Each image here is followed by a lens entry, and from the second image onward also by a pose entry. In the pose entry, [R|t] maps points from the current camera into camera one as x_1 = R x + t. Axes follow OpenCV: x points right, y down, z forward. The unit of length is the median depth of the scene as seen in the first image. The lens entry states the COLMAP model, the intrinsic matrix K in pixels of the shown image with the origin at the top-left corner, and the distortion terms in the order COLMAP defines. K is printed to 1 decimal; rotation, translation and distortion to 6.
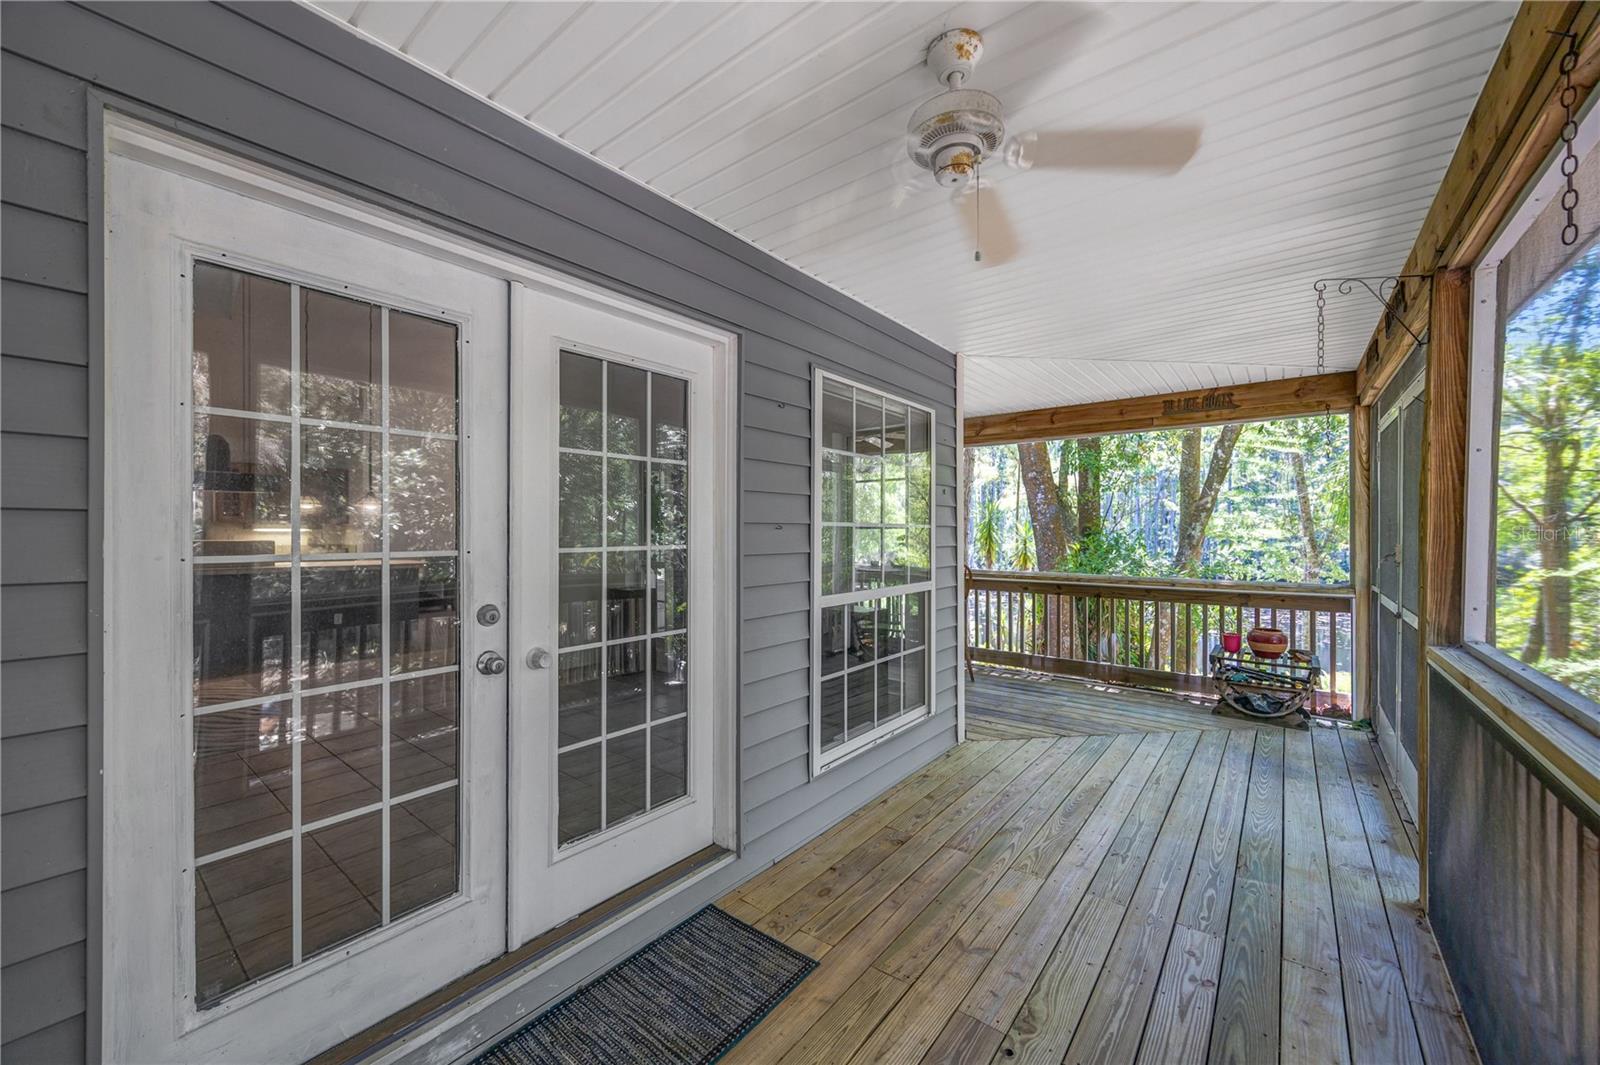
lens RADIAL K [[613.2, 0, 793.7], [0, 613.2, 529.4], [0, 0, 1]] dist [-0.004674, -0.000065]
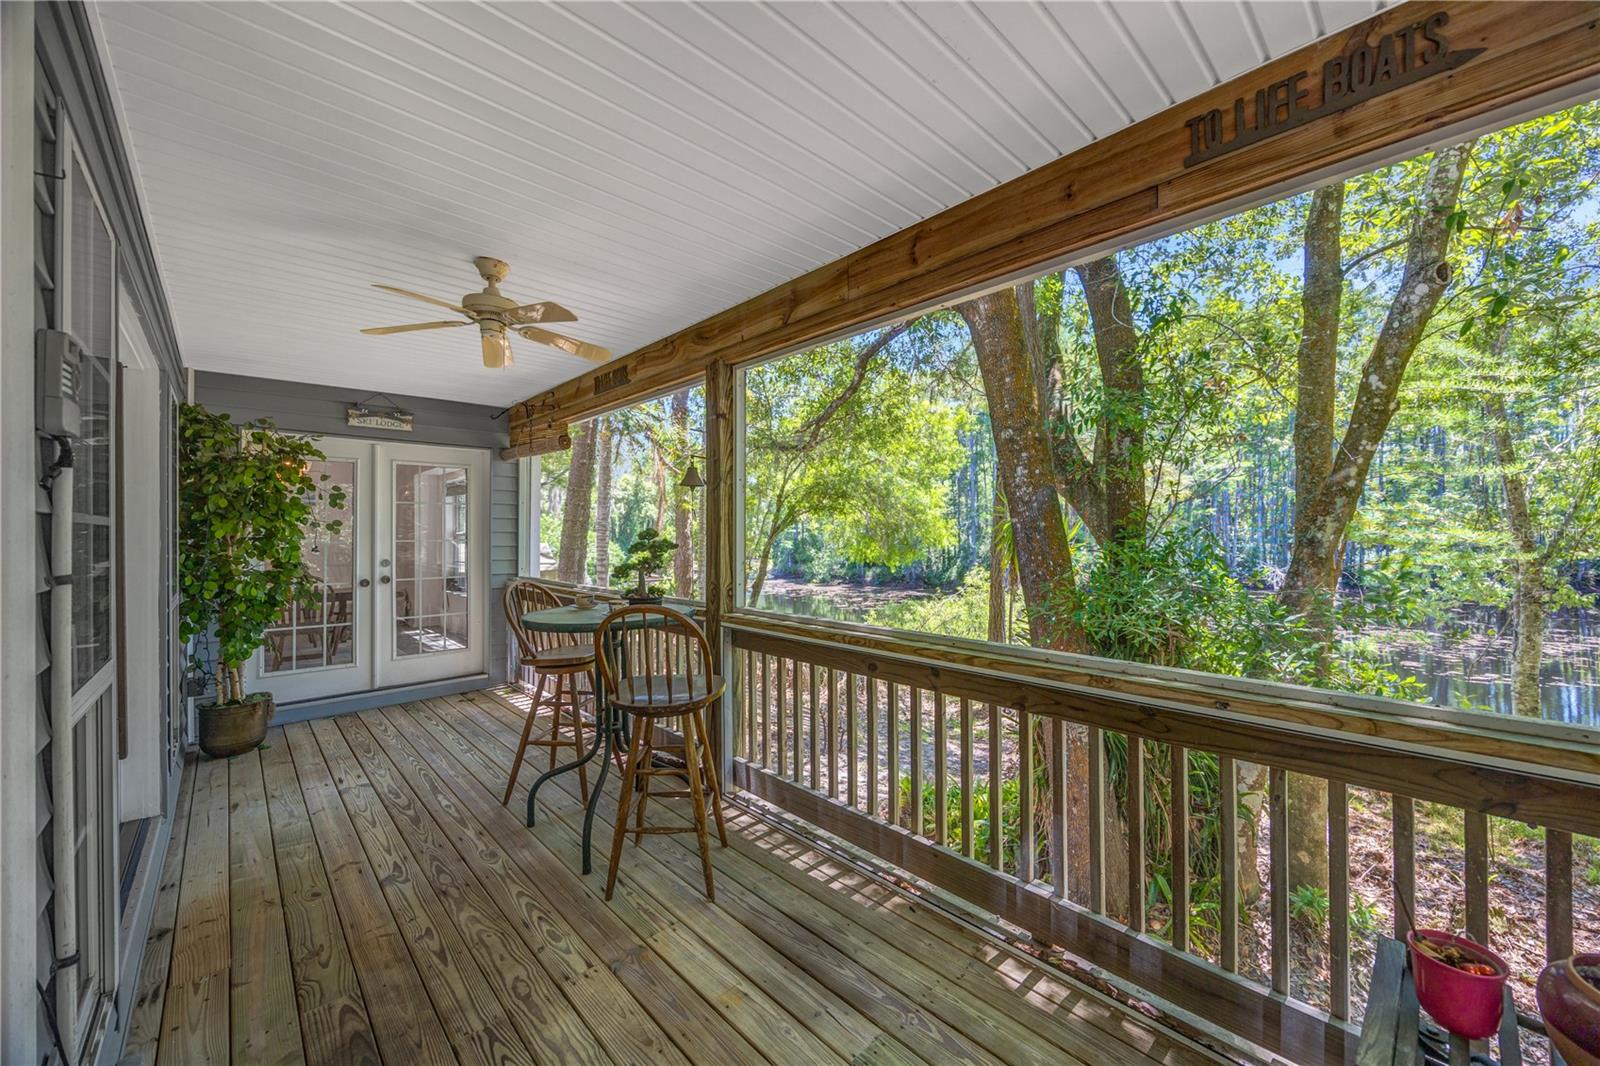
lens RADIAL K [[613.2, 0, 800.6], [0, 613.2, 528.8], [0, 0, 1]] dist [-0.004674, -0.000065]
pose [[0.990310, -0.003238, -0.138840, 0.674750], [0.002460, 0.999980, -0.005776, 0.004283], [0.138856, 0.005379, 0.990298, 0.991960]]
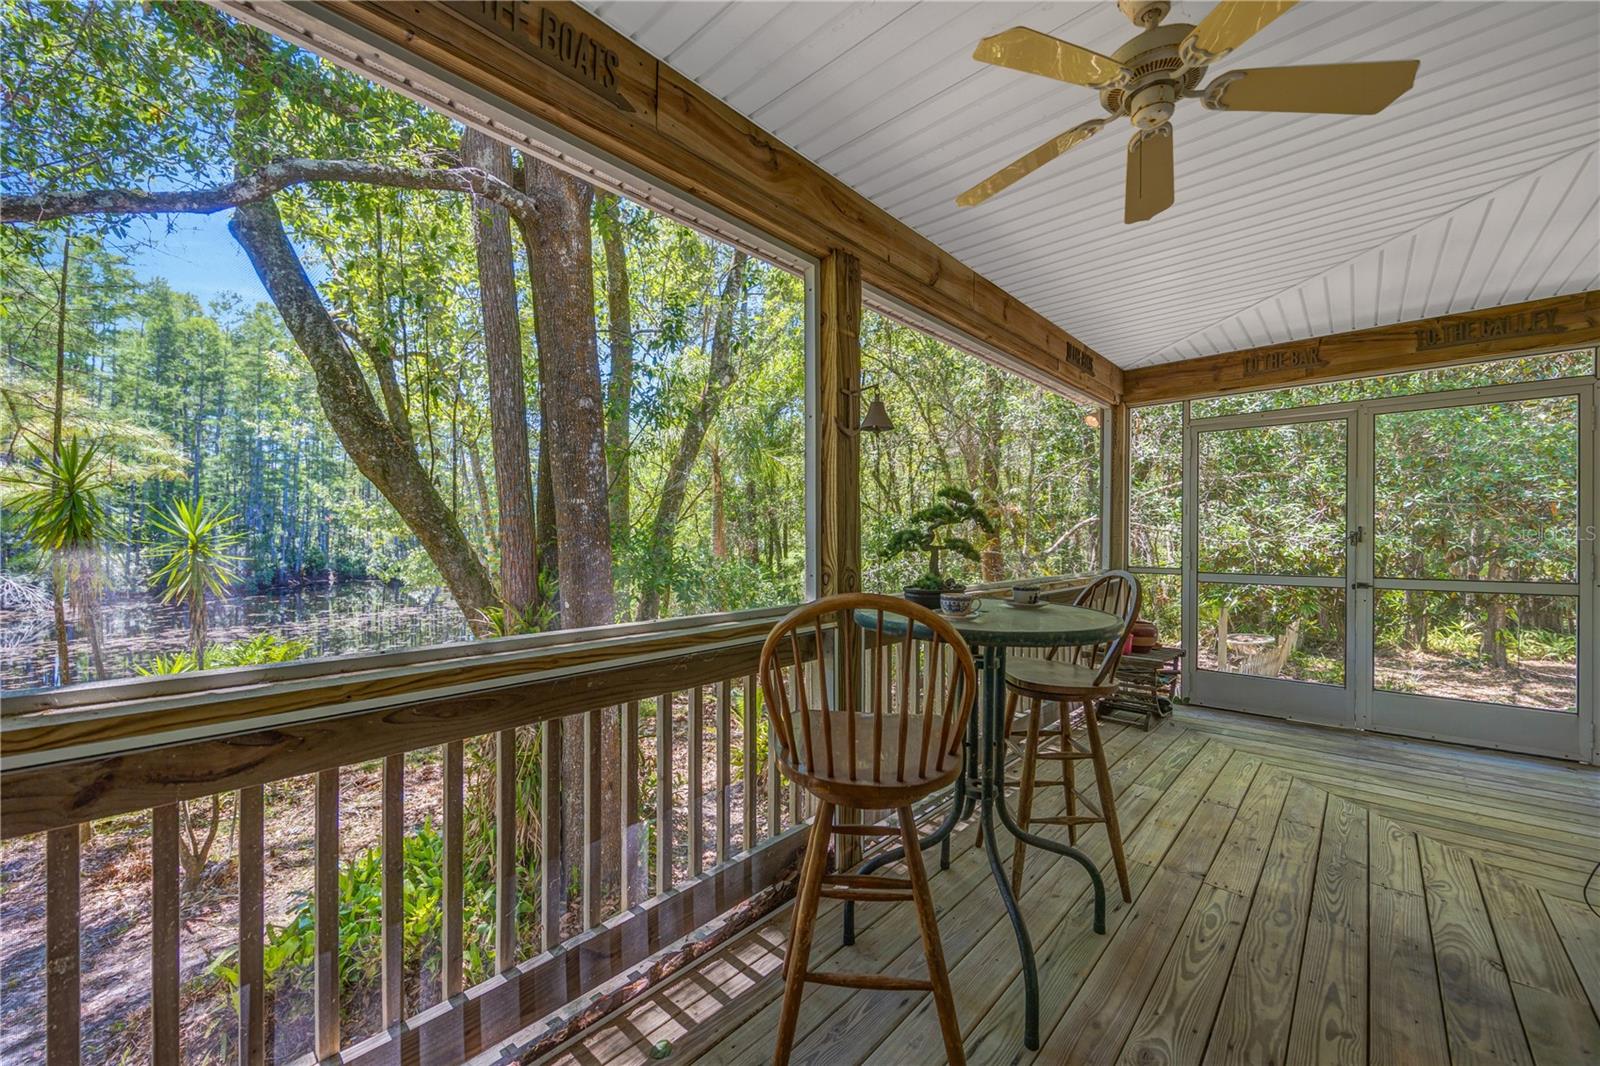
lens RADIAL K [[613.2, 0, 802.4], [0, 613.2, 542.4], [0, 0, 1]] dist [-0.004674, -0.000065]
pose [[0.064358, -0.010988, 0.997866, -0.257396], [-0.003200, 0.999932, 0.011217, 0.044328], [-0.997922, -0.003915, 0.064318, 1.919526]]
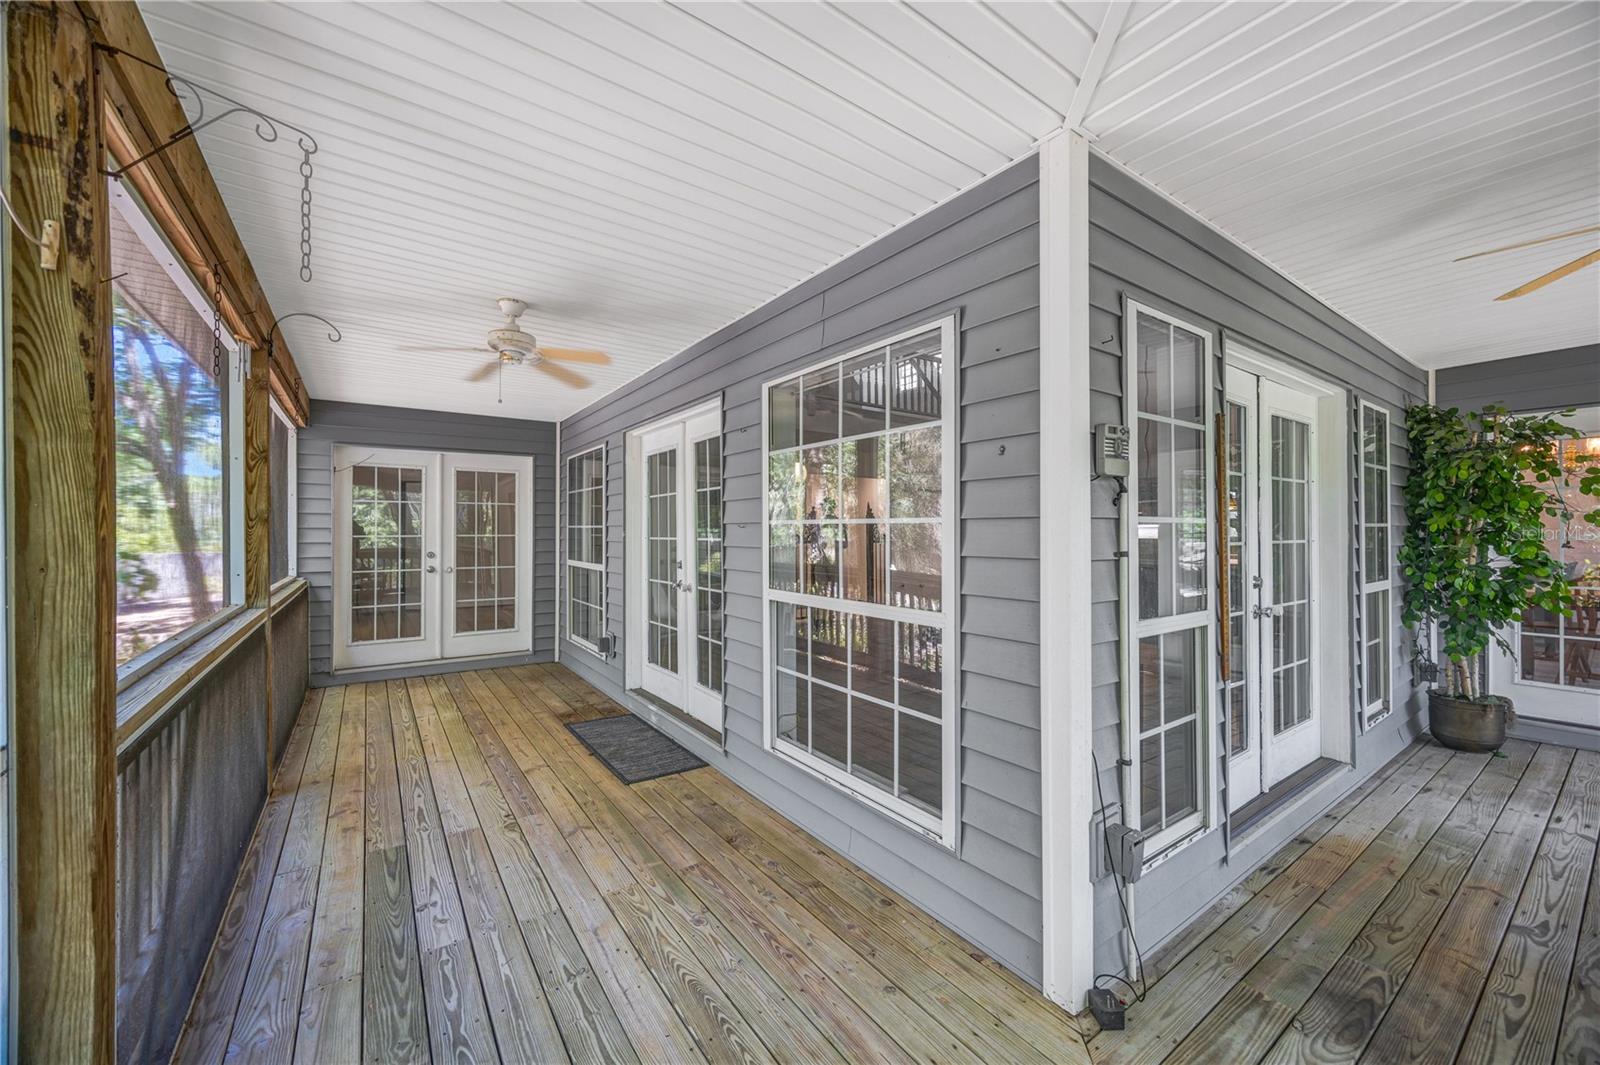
lens RADIAL K [[613.2, 0, 804.9], [0, 613.2, 525.1], [0, 0, 1]] dist [-0.004674, -0.000065]
pose [[-0.270175, -0.006683, -0.962788, 0.884254], [0.005182, 0.999951, -0.008395, 0.003842], [0.962797, -0.007258, -0.270127, 1.109967]]
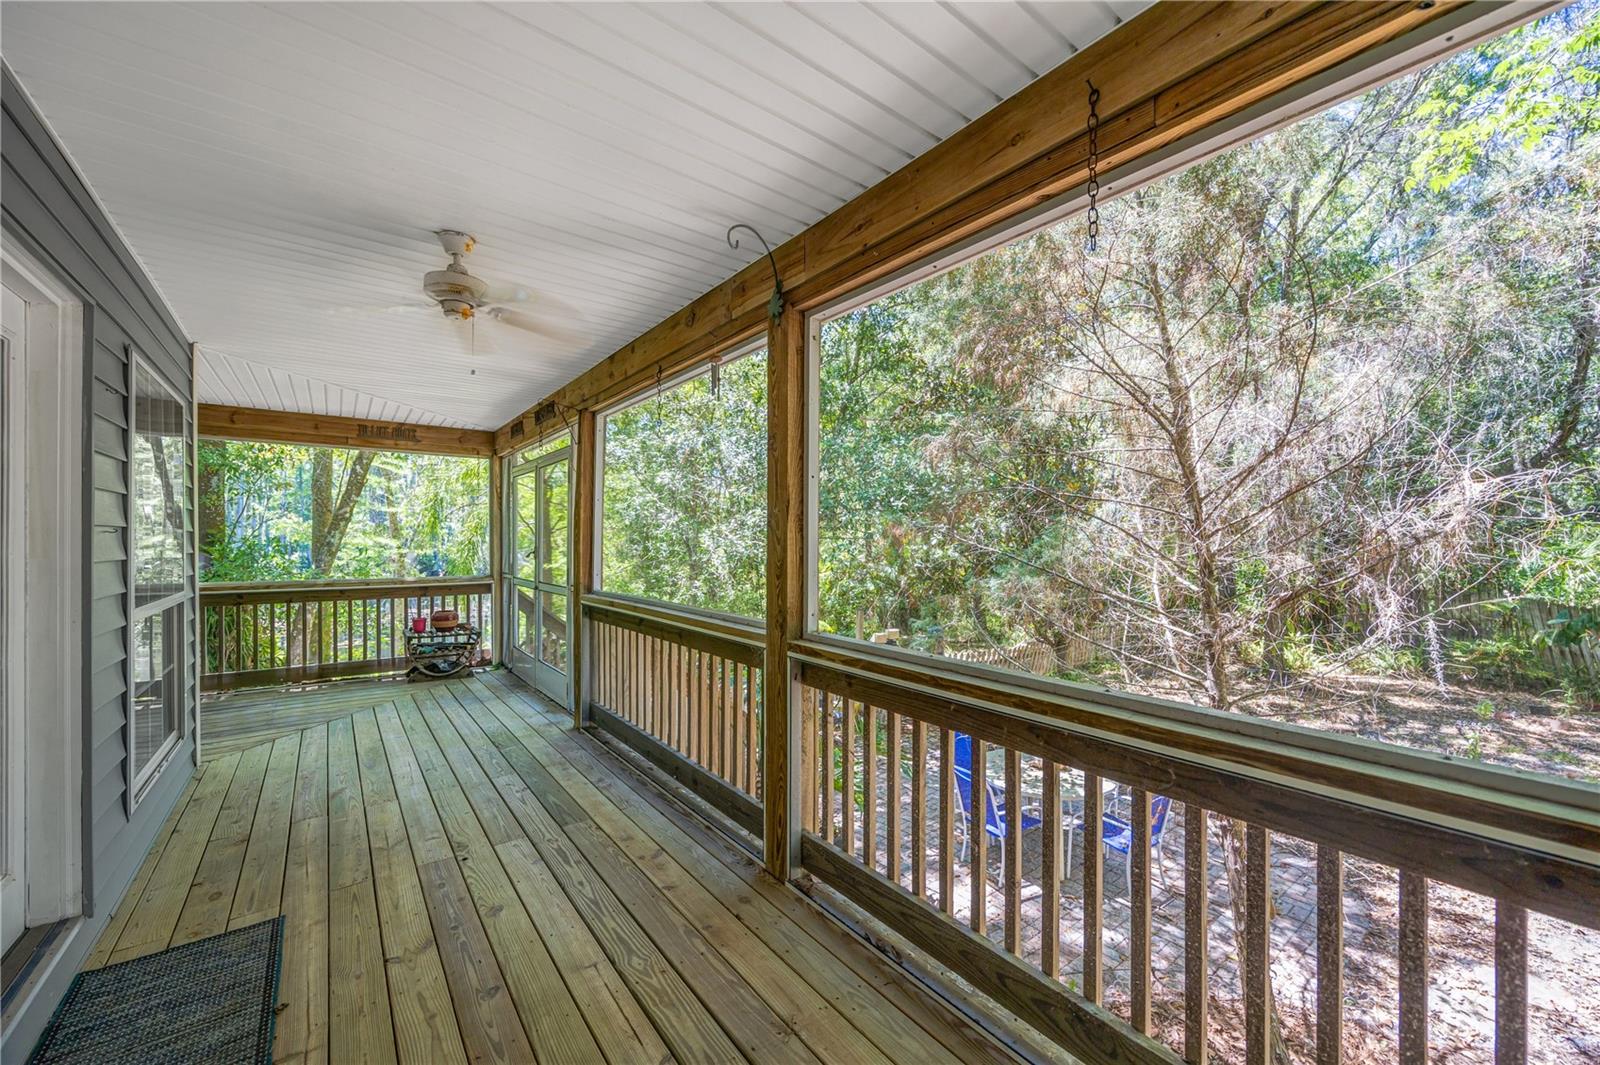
lens RADIAL K [[613.2, 0, 800.8], [0, 613.2, 547.0], [0, 0, 1]] dist [-0.004674, -0.000065]
pose [[0.234936, -0.009580, 0.971964, -0.474658], [-0.004862, 0.999927, 0.011030, 0.002952], [-0.971999, -0.007317, 0.234872, -0.113905]]
